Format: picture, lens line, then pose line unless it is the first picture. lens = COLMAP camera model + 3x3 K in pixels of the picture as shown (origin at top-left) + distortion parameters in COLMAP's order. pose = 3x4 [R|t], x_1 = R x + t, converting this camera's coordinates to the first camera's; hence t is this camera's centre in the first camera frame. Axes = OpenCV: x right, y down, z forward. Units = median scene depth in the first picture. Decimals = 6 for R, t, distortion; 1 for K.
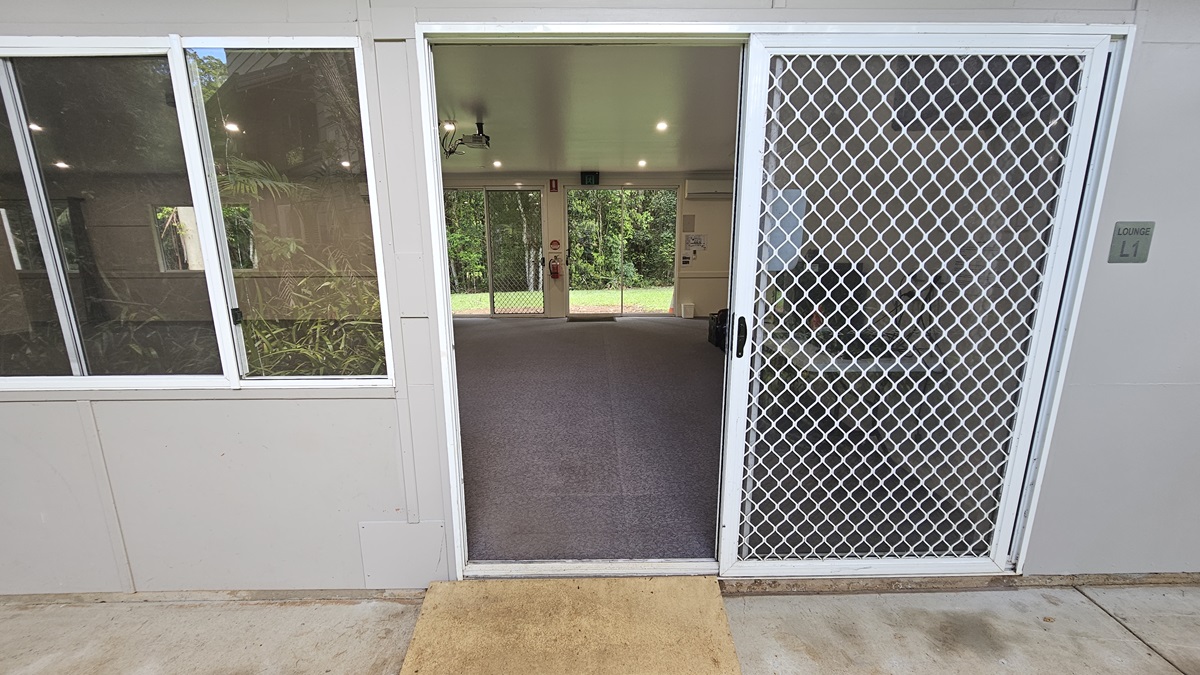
lens RADIAL K [[470.4, 0, 595.7], [0, 470.4, 340.6], [0, 0, 1]] dist [-0.010017, -0.000160]
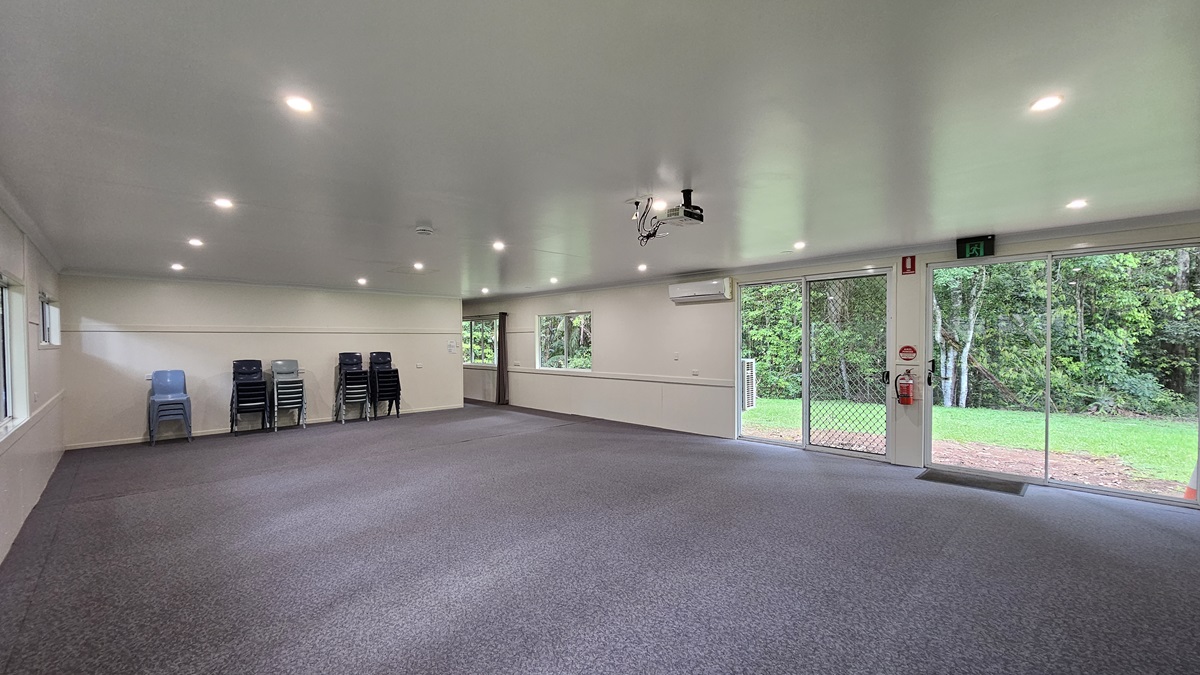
lens RADIAL K [[470.4, 0, 601.2], [0, 470.4, 343.2], [0, 0, 1]] dist [-0.010017, -0.000160]
pose [[0.681419, 0.001419, -0.731892, 0.098840], [-0.145060, 0.980422, -0.133155, -0.067149], [0.717374, 0.196902, 0.668285, 0.257811]]
